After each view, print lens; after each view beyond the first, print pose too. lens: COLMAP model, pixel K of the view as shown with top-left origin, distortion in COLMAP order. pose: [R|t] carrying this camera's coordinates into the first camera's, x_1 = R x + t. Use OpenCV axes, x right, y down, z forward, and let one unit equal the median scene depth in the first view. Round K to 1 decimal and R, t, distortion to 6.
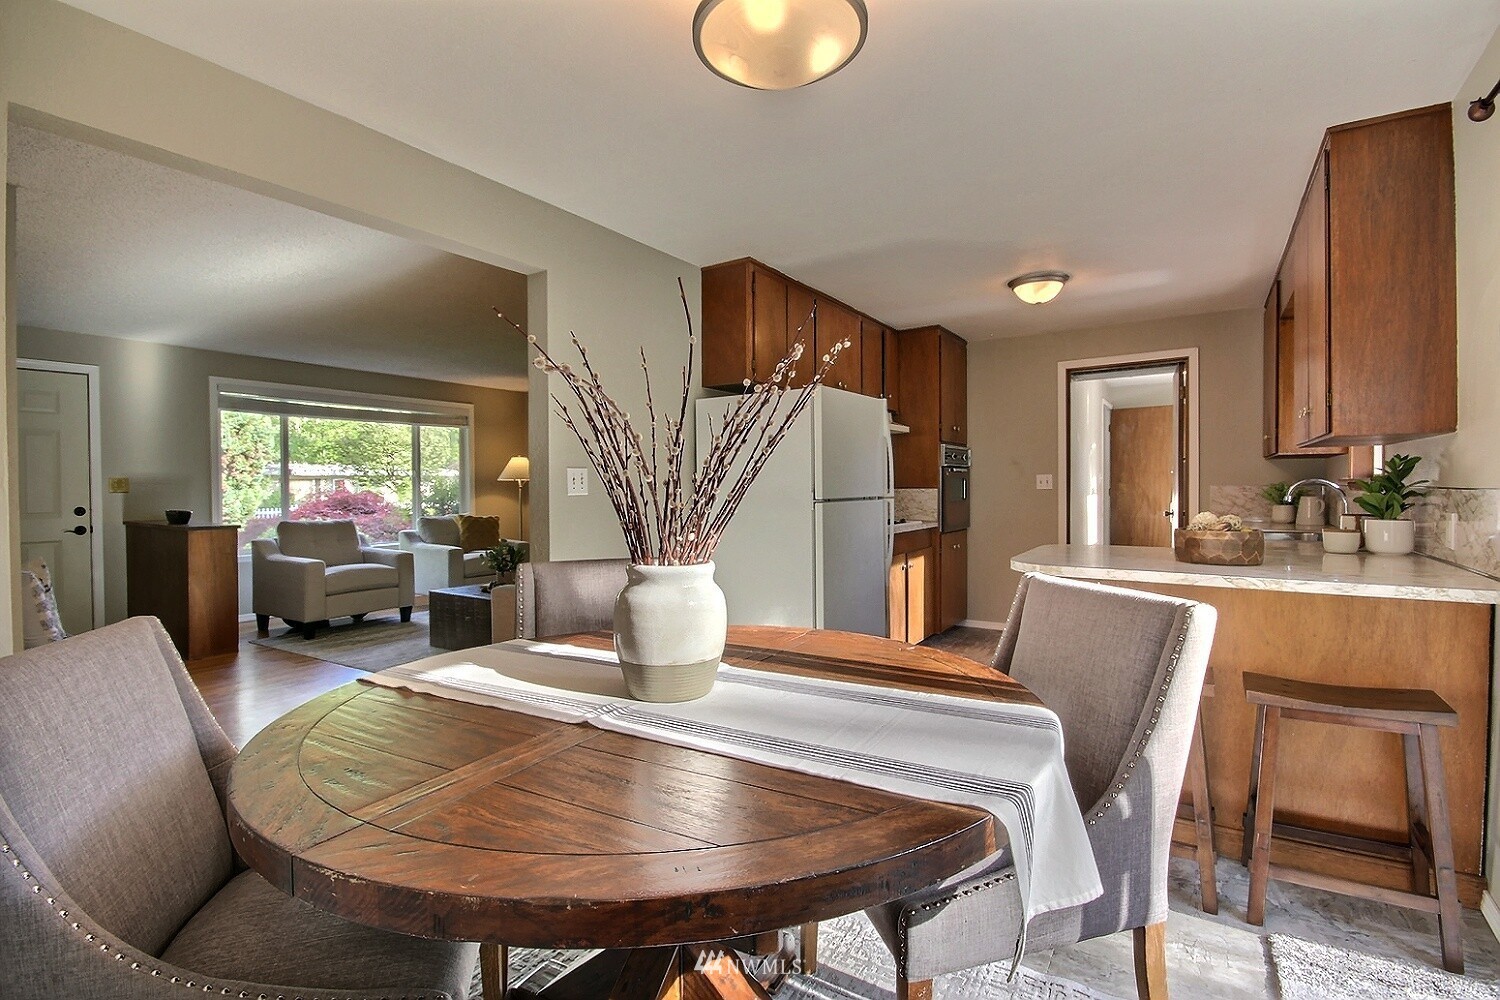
lens RADIAL K [[700.0, 0, 757.4], [0, 700.0, 497.2], [0, 0, 1]] dist [0.010489, -0.008191]
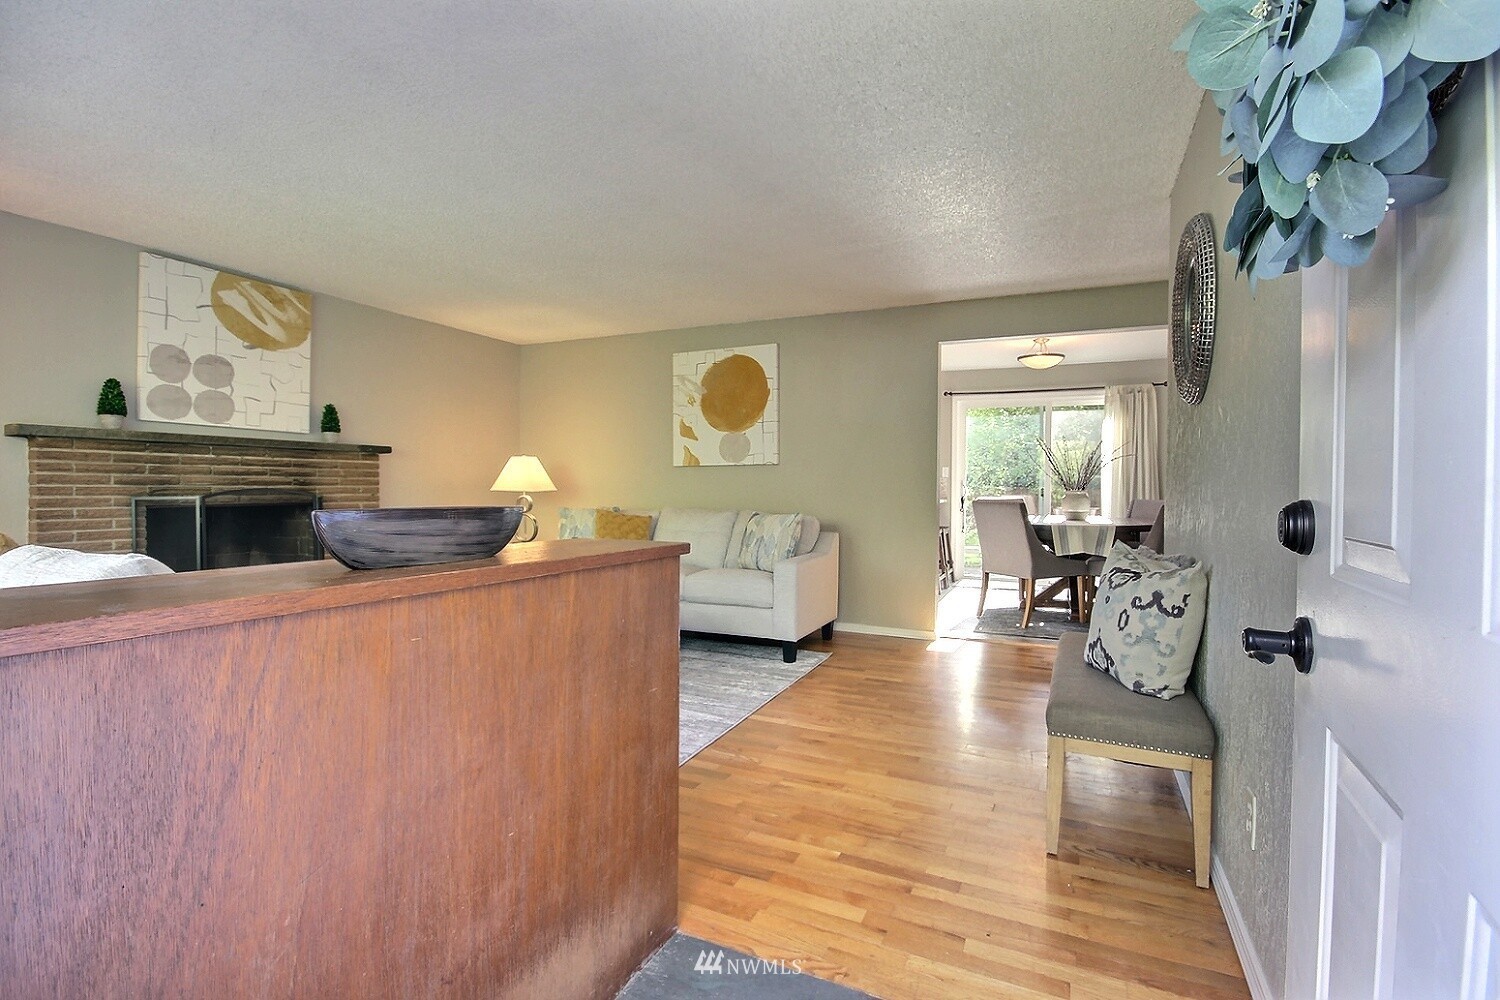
lens RADIAL K [[700.0, 0, 757.4], [0, 700.0, 497.2], [0, 0, 1]] dist [0.010489, -0.008191]
pose [[-0.141327, -0.011609, 0.989895, -0.911060], [0.012153, 0.999836, 0.013461, 0.012361], [-0.989888, 0.013933, -0.141162, 0.795167]]
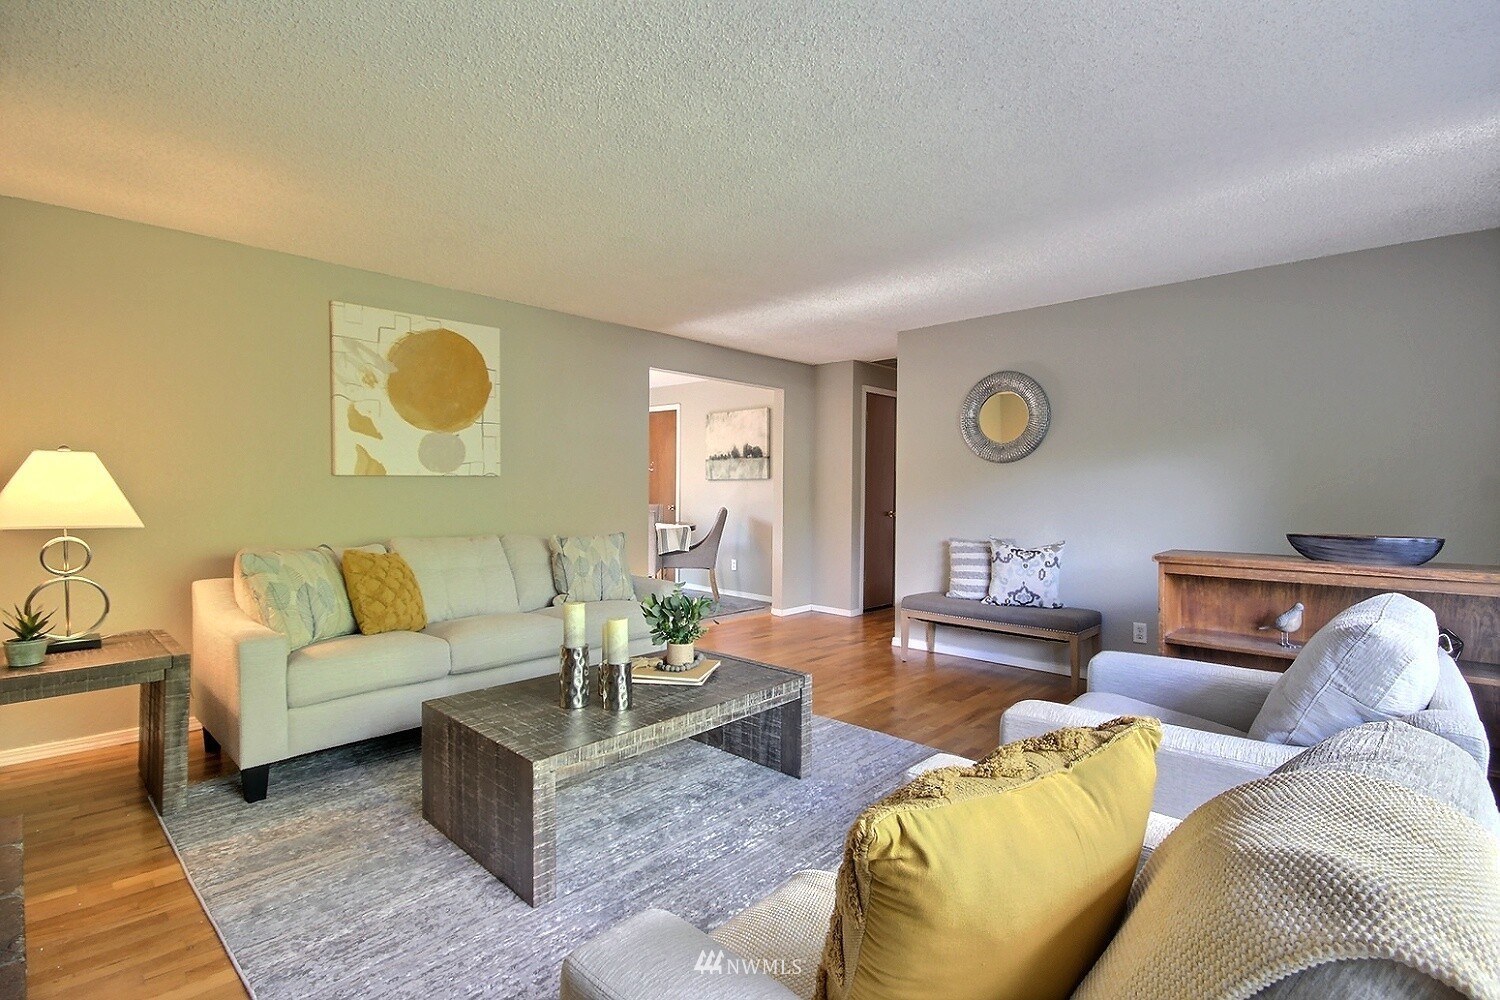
lens RADIAL K [[700.0, 0, 757.4], [0, 700.0, 497.2], [0, 0, 1]] dist [0.010489, -0.008191]
pose [[-0.982180, -0.005660, 0.187856, -0.447231], [0.000268, 0.999503, 0.031516, -0.017539], [-0.187941, 0.031004, -0.981691, 1.296306]]
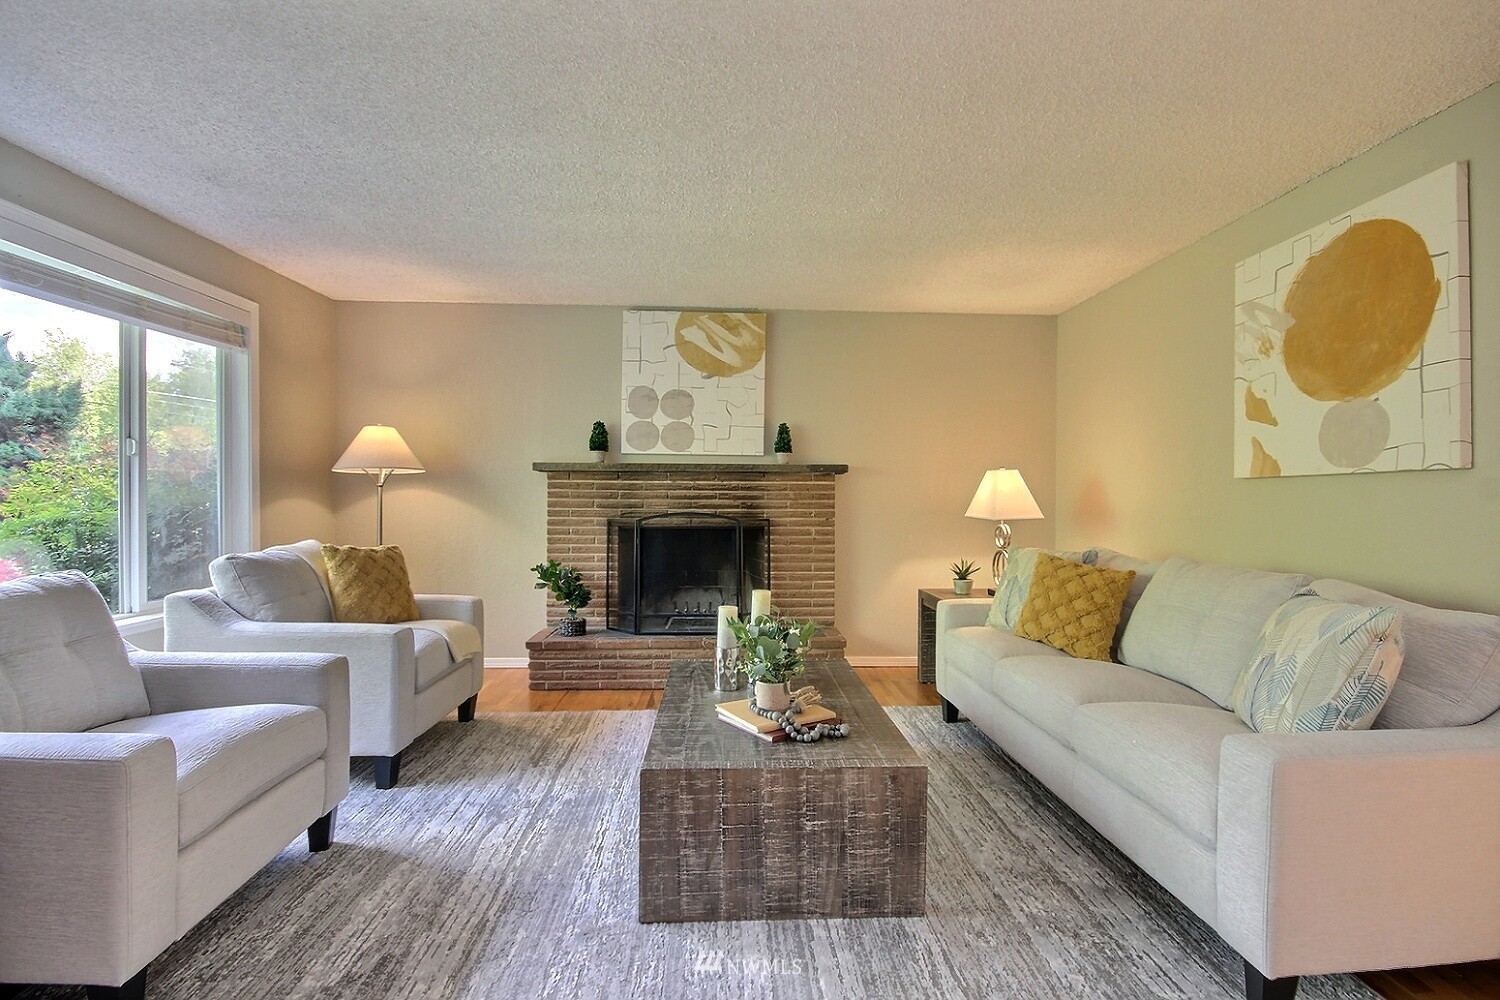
lens RADIAL K [[700.0, 0, 757.4], [0, 700.0, 497.2], [0, 0, 1]] dist [0.010489, -0.008191]
pose [[0.813818, 0.006036, 0.581089, -0.528993], [0.001306, 0.999925, -0.012216, 0.000906], [-0.581119, 0.010700, 0.813748, 0.571135]]
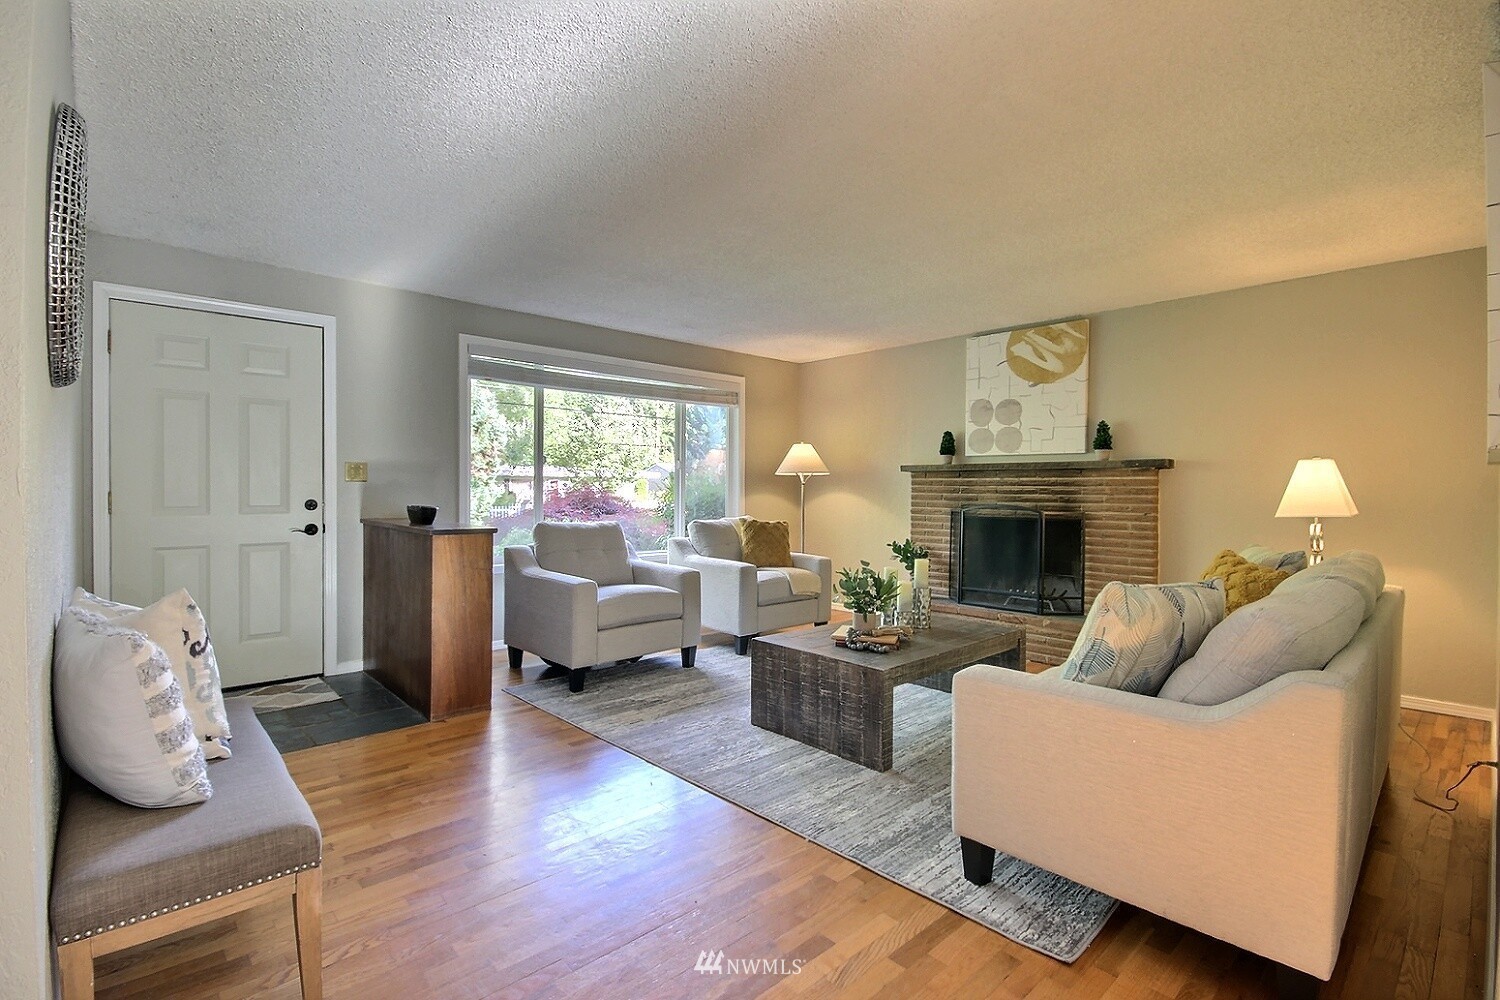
lens RADIAL K [[698.6, 0, 753.1], [0, 698.6, 494.5], [0, 0, 1]] dist [-0.002357, -0.000269]
pose [[0.968262, 0.012500, -0.249625, -0.260304], [-0.015274, 0.999841, -0.009180, 0.007223], [0.249471, 0.012702, 0.968299, 0.322404]]
